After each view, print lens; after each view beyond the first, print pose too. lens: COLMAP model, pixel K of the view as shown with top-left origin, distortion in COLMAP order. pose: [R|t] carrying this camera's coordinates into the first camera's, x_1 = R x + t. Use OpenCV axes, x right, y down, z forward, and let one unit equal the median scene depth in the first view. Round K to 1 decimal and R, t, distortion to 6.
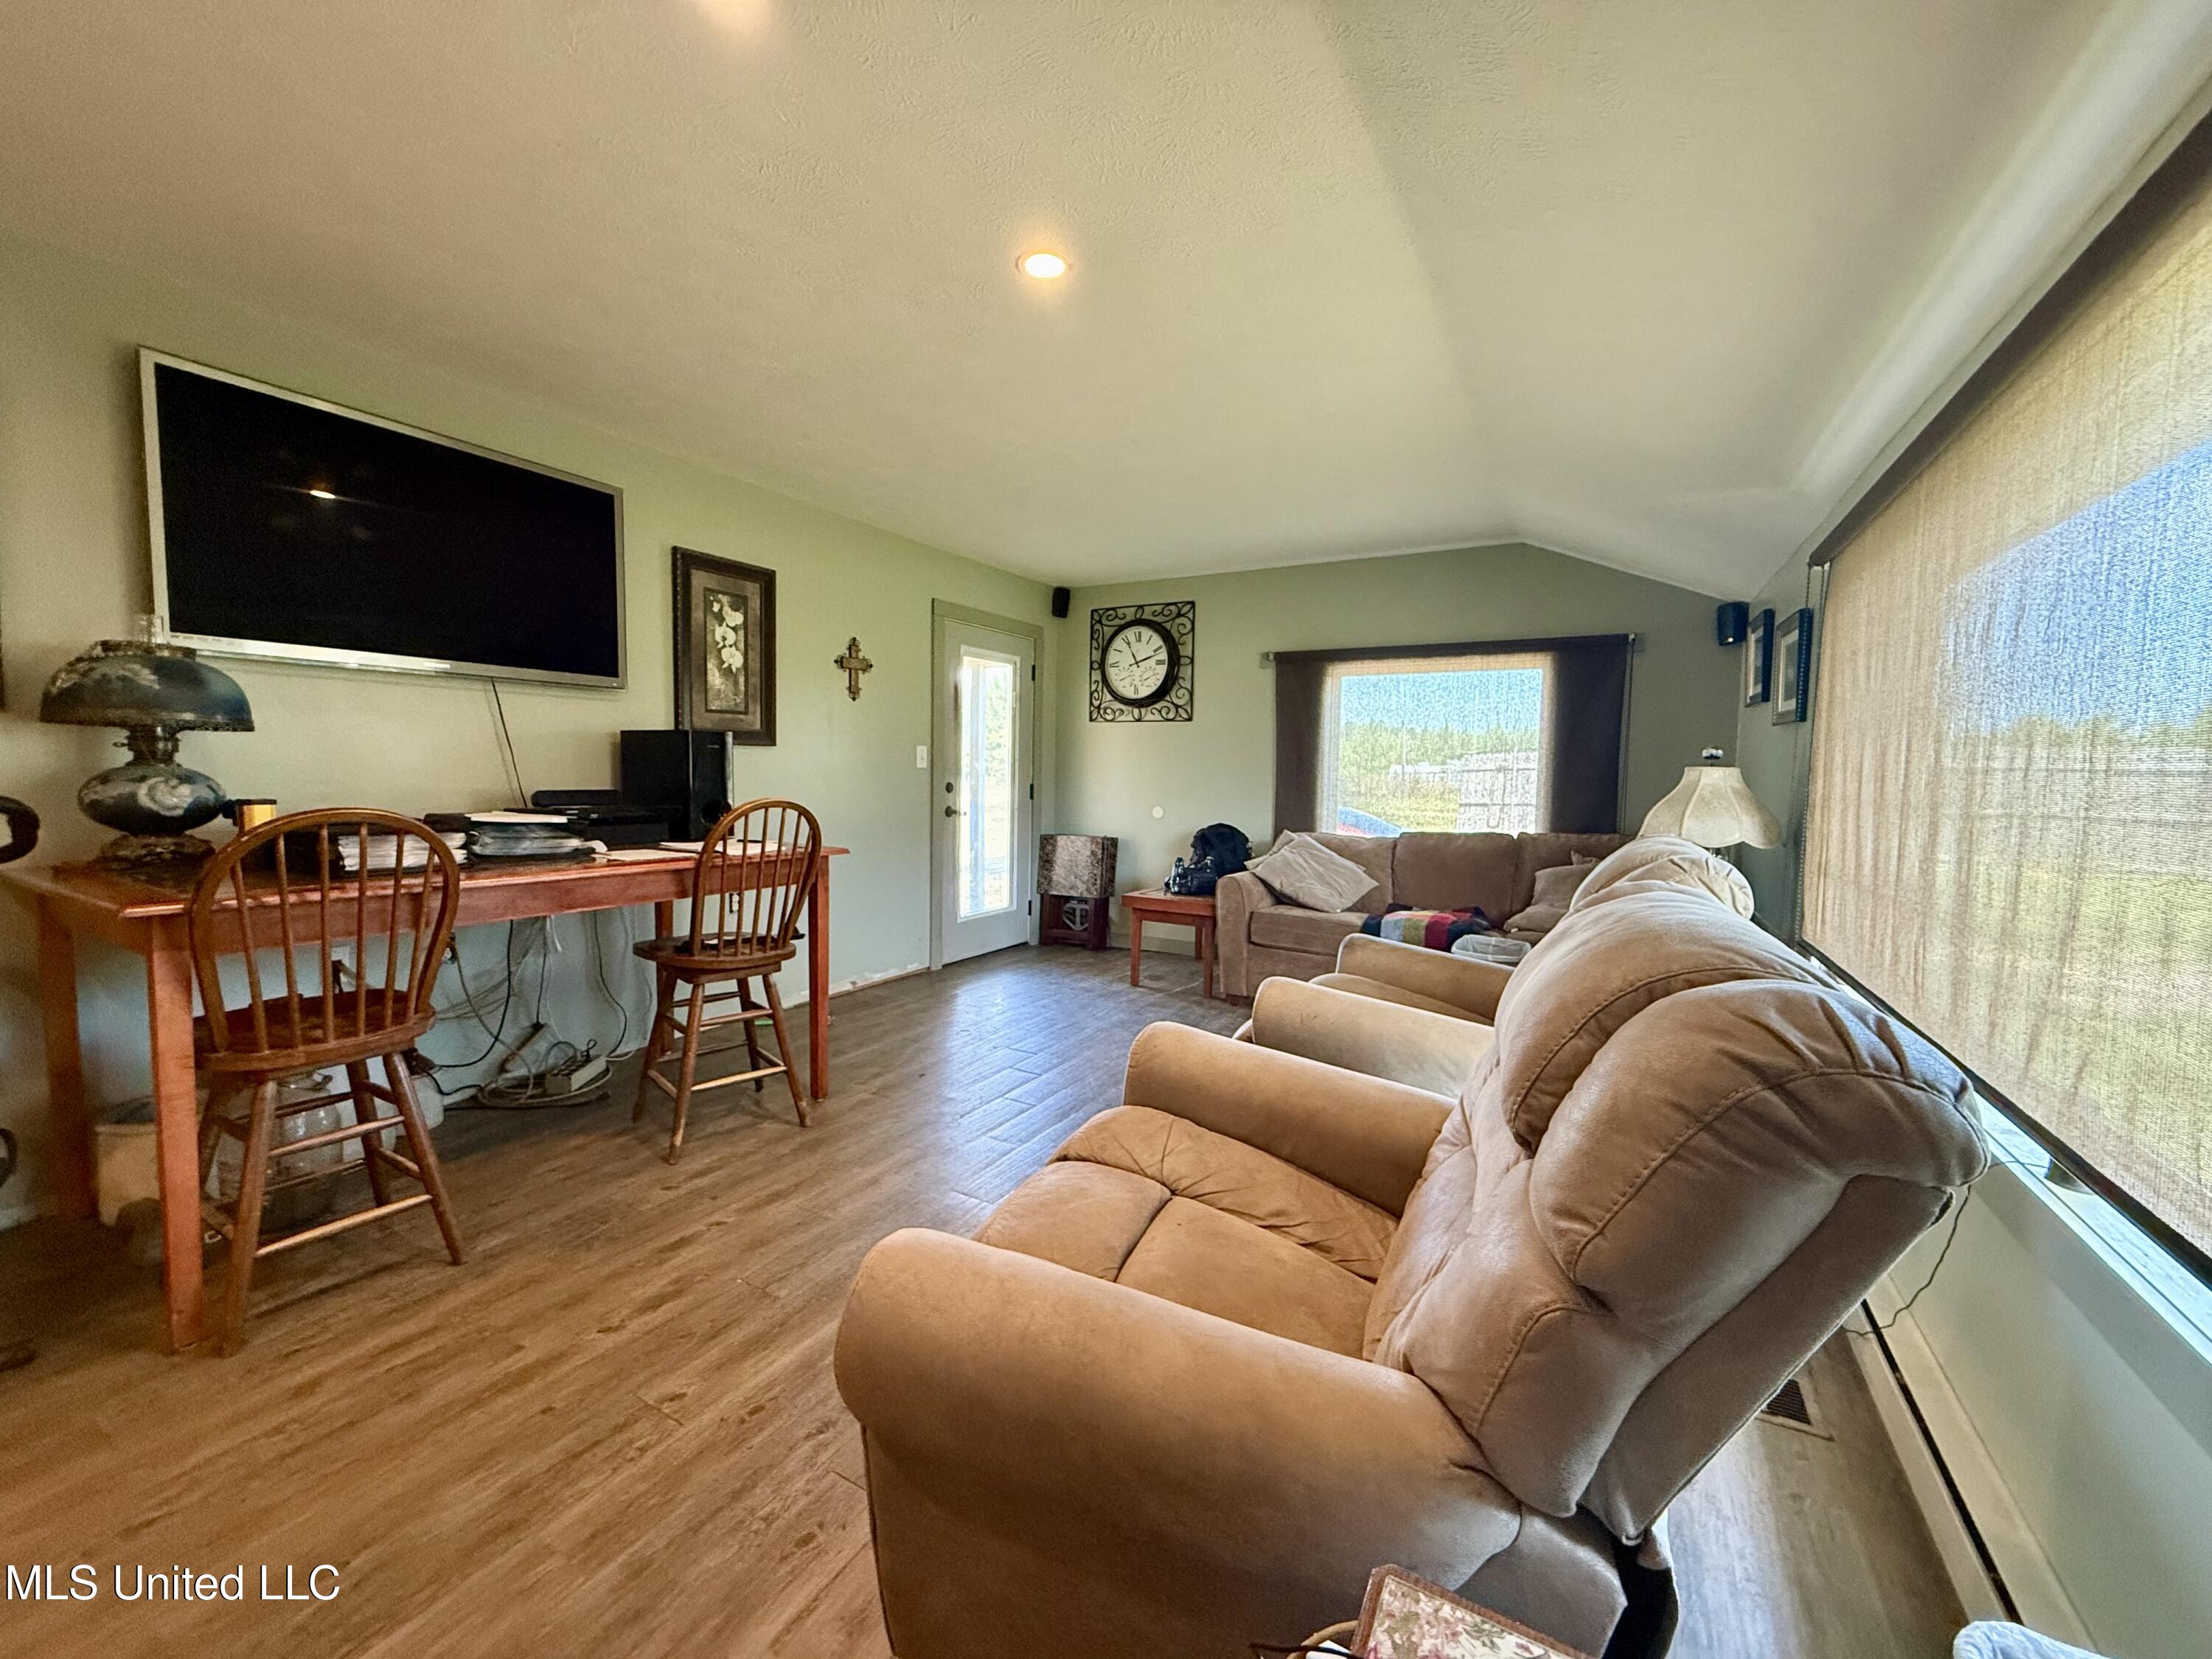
lens RADIAL K [[886.2, 0, 1113.1], [0, 886.2, 826.1], [0, 0, 1]] dist [-0.001339, -0.000394]
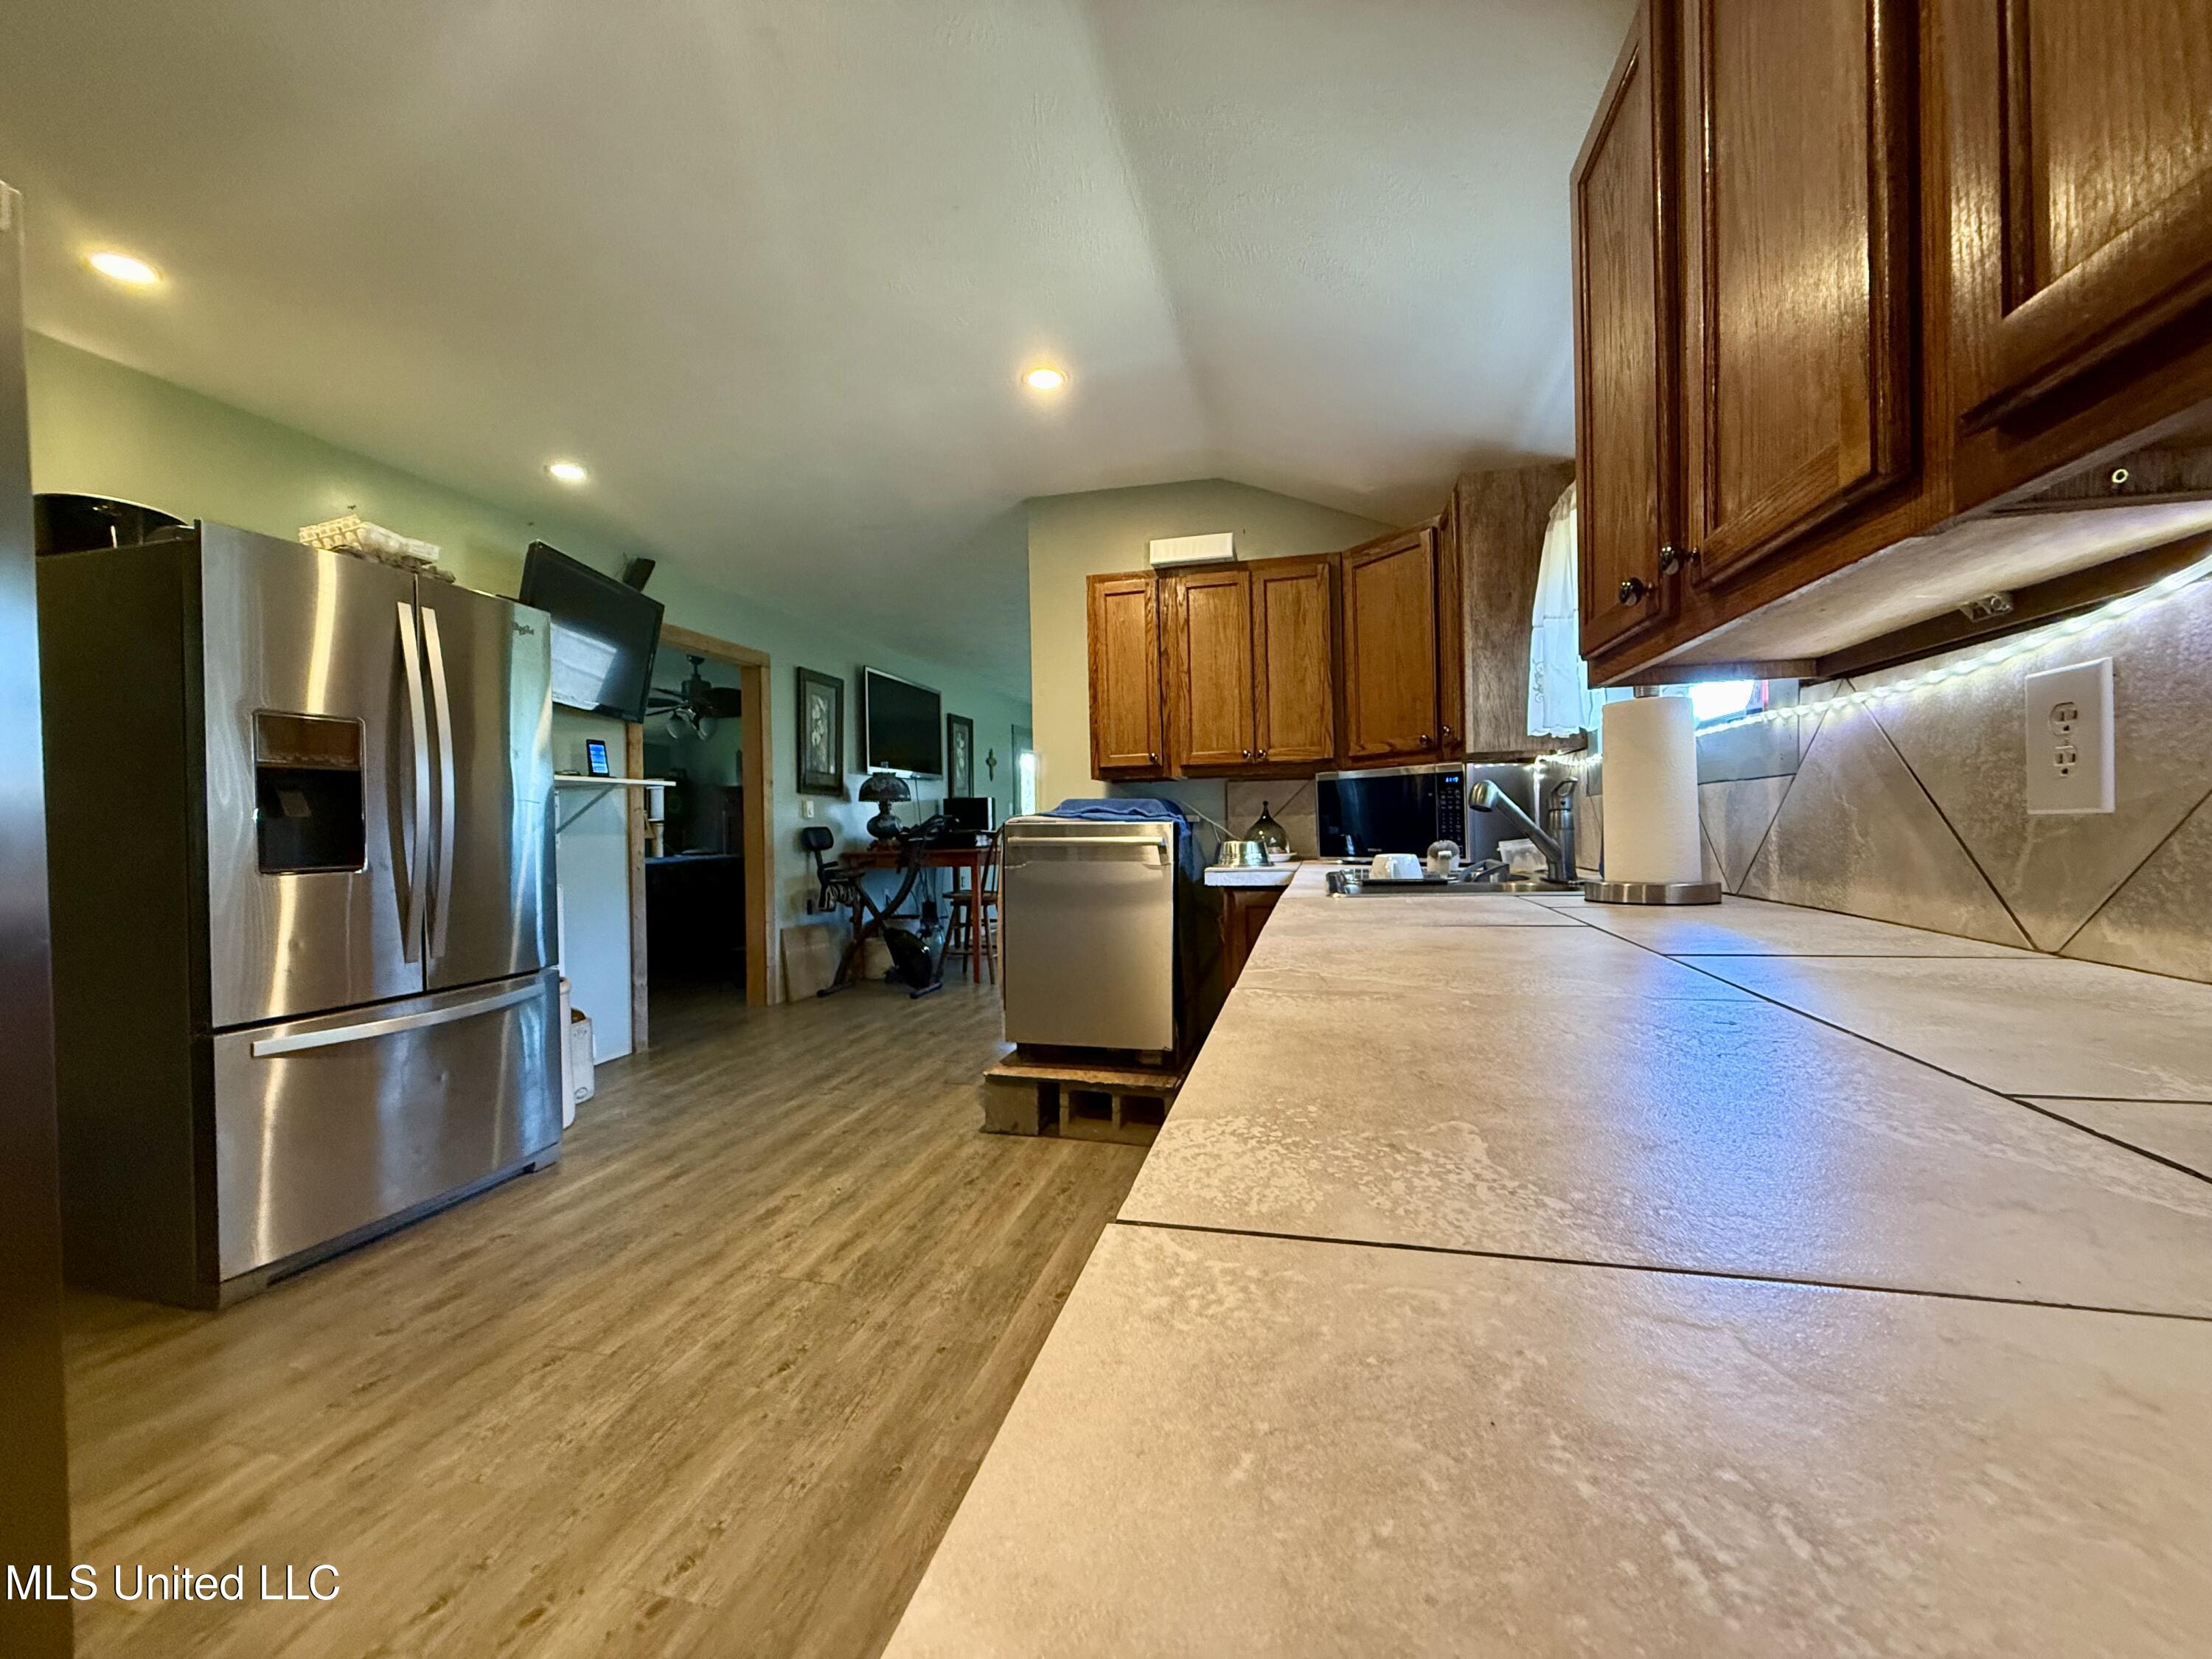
lens RADIAL K [[886.2, 0, 1101.1], [0, 886.2, 822.7], [0, 0, 1]] dist [-0.001339, -0.000394]
pose [[0.971131, -0.035935, 0.235823, -0.421626], [0.051213, 0.996945, -0.058982, 0.068635], [-0.232983, 0.069356, 0.970005, -0.783210]]
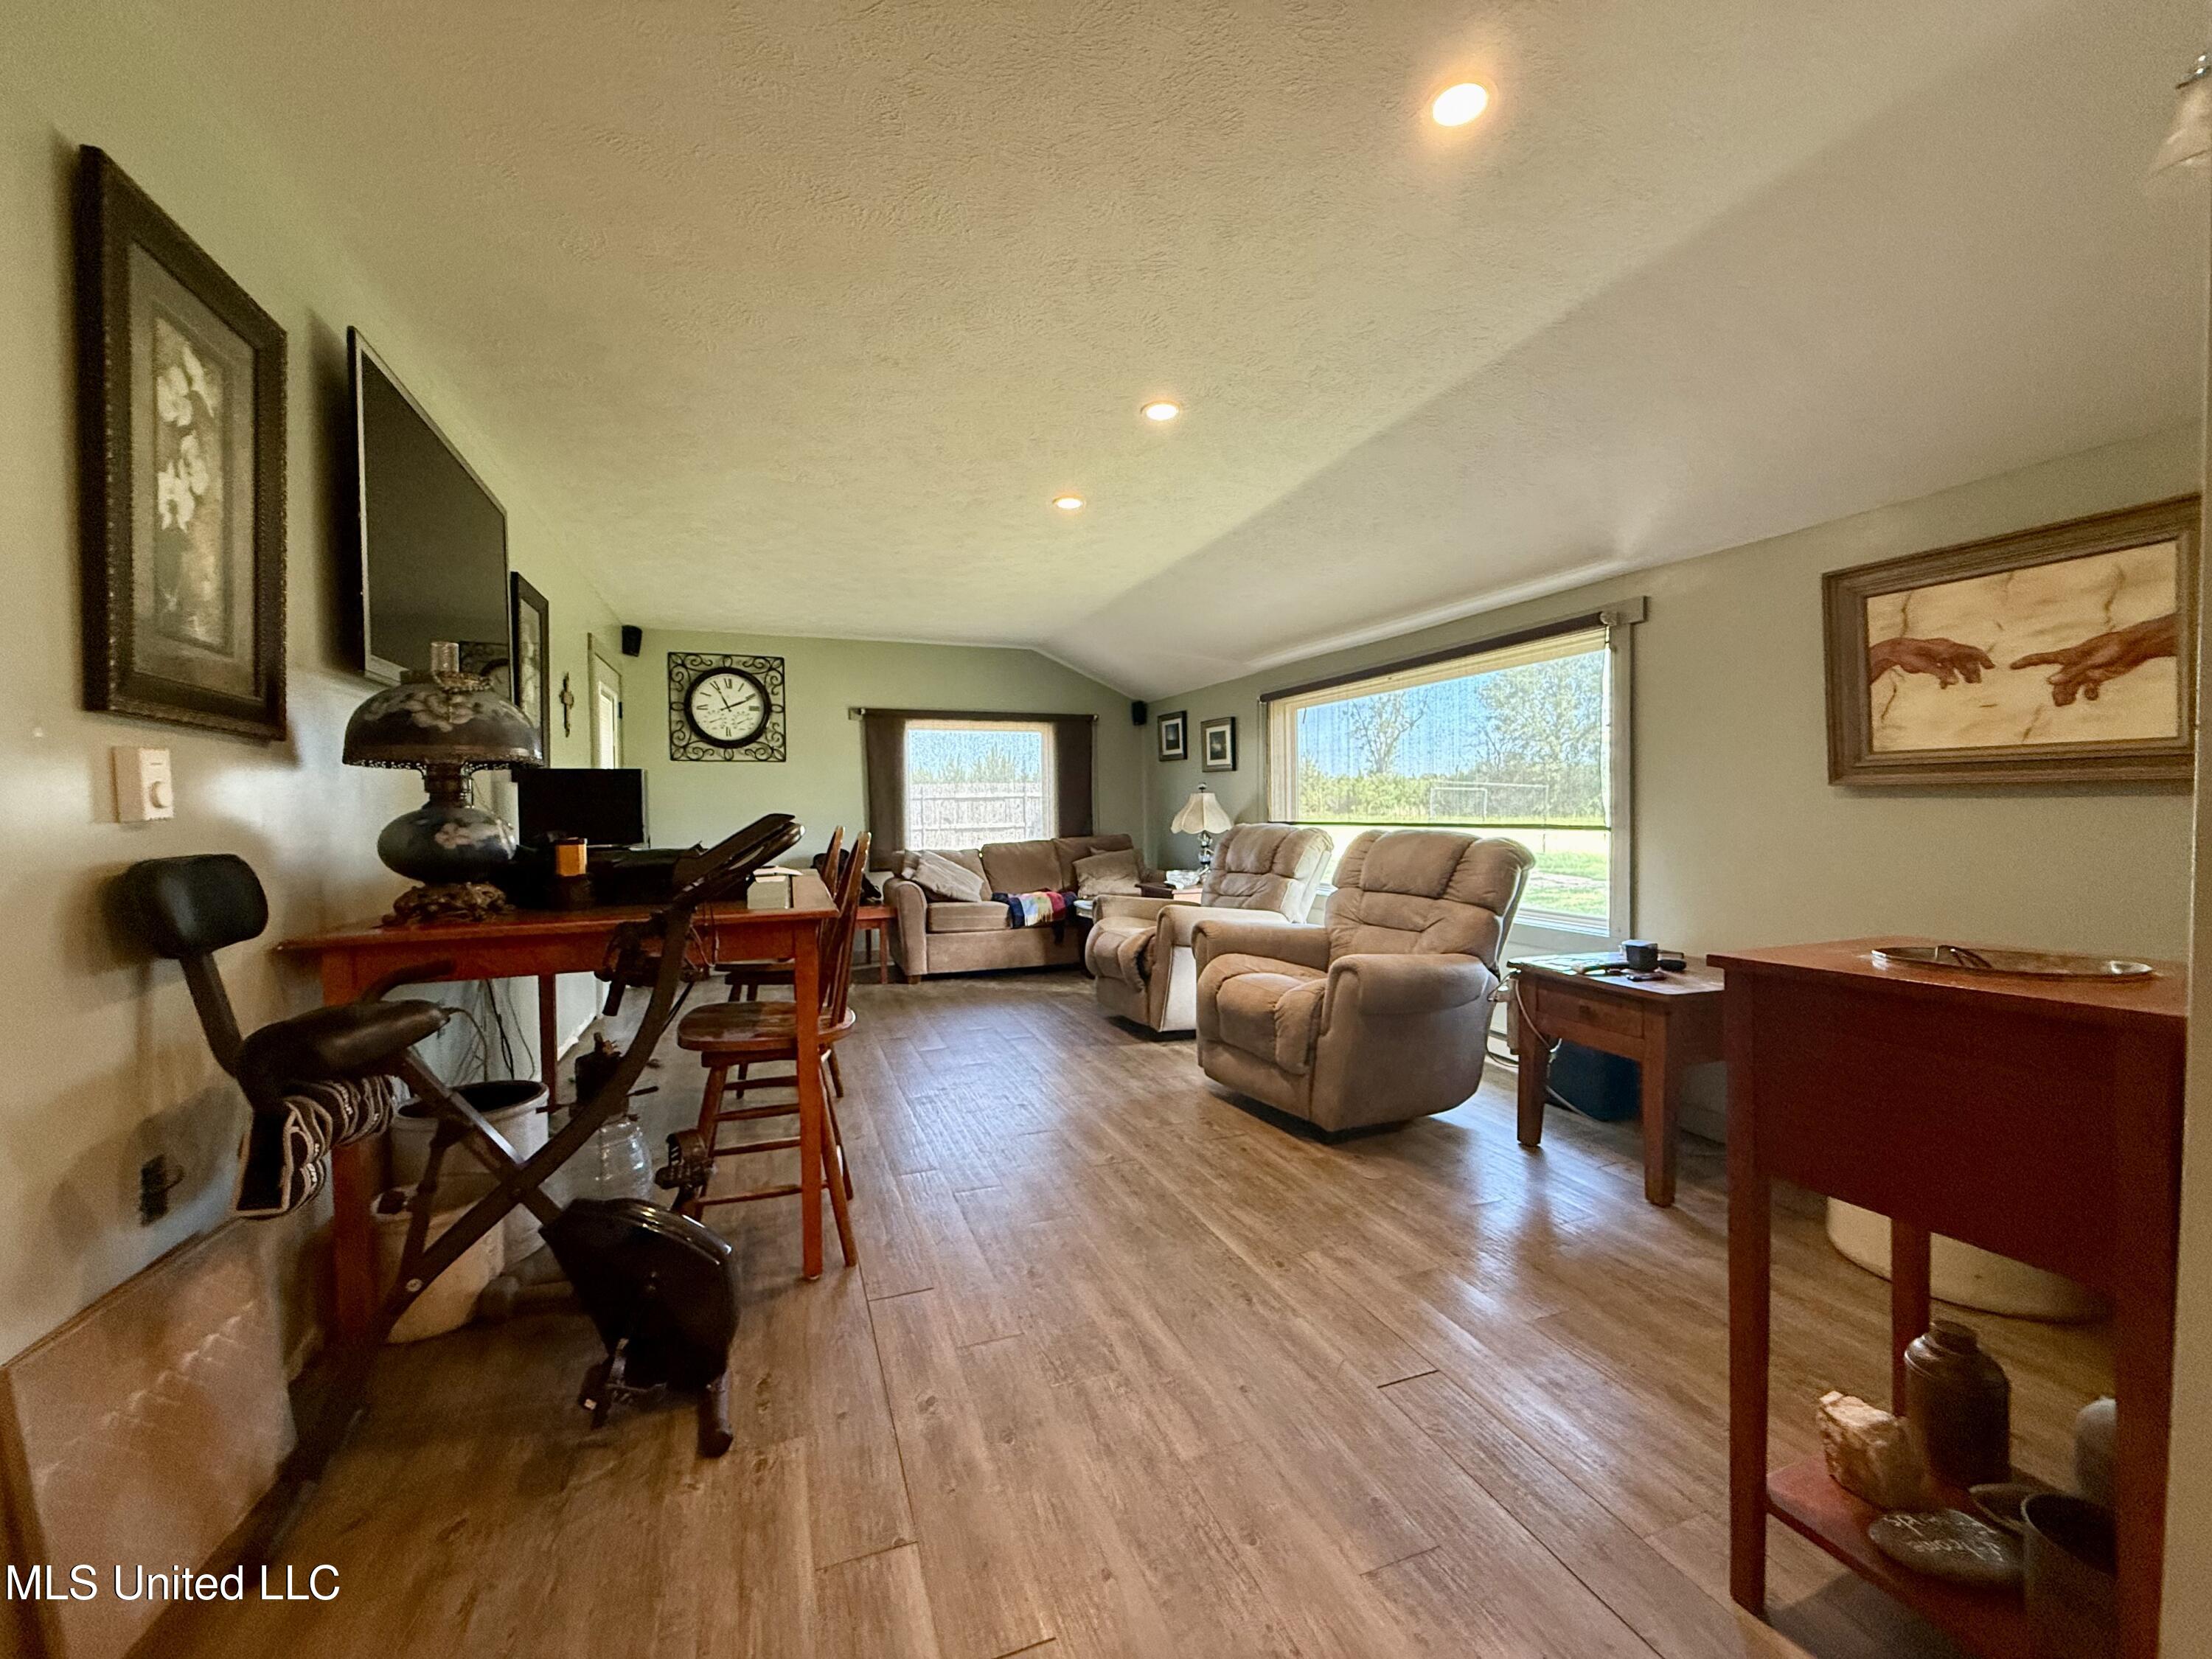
lens RADIAL K [[886.2, 0, 1095.4], [0, 886.2, 829.9], [0, 0, 1]] dist [-0.001339, -0.000394]
pose [[0.643807, -0.039775, 0.764154, -0.530924], [0.070174, 0.997509, -0.007201, 0.005616], [-0.761963, 0.058259, 0.644994, -0.036709]]
